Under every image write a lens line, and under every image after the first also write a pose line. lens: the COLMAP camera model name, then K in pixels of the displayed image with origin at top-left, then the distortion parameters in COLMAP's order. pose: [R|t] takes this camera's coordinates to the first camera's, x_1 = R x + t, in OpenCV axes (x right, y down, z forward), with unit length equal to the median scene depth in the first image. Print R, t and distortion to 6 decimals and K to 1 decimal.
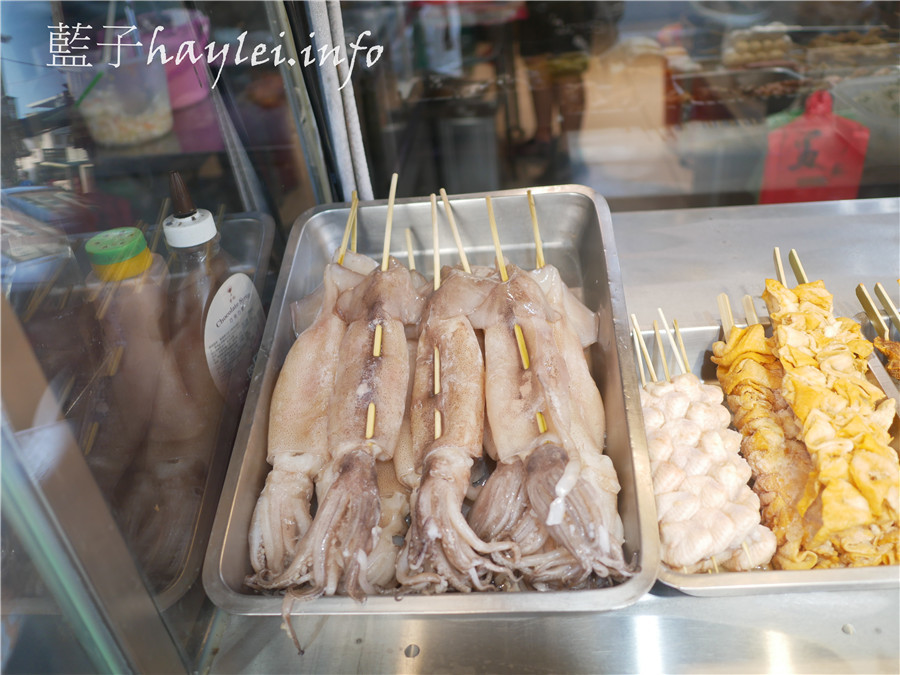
lens RADIAL K [[787.3, 0, 450.0], [0, 787.3, 337.5], [0, 0, 1]] dist [-0.015455, 0.000835]
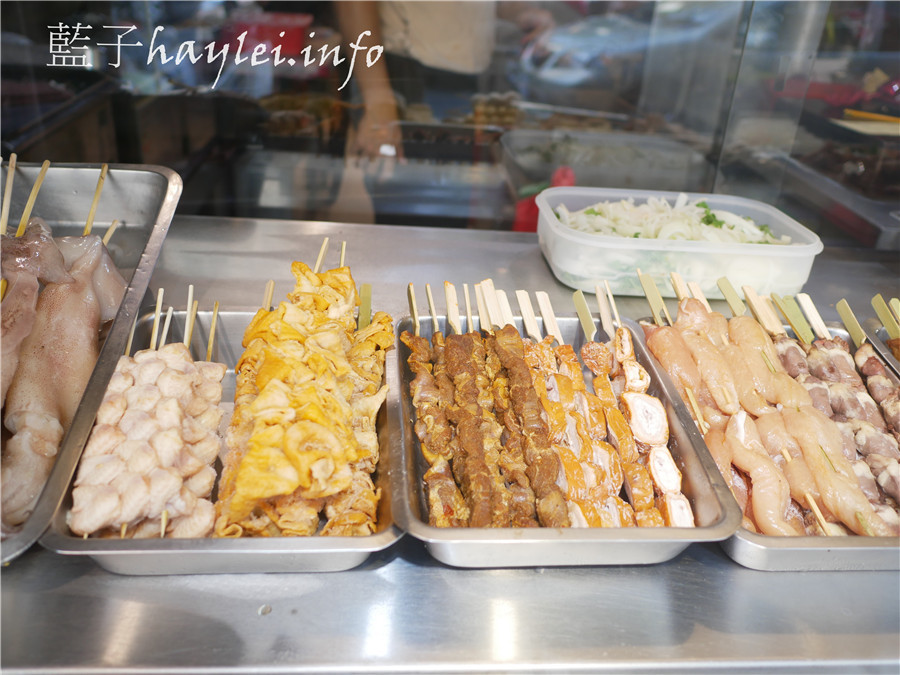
lens RADIAL K [[787.3, 0, 450.0], [0, 787.3, 337.5], [0, 0, 1]] dist [-0.015455, 0.000835]
pose [[0.978478, 0.087035, 0.187097, 0.489960], [-0.068742, 0.992392, -0.102143, 0.124328], [-0.194563, 0.087083, 0.977017, 0.019134]]
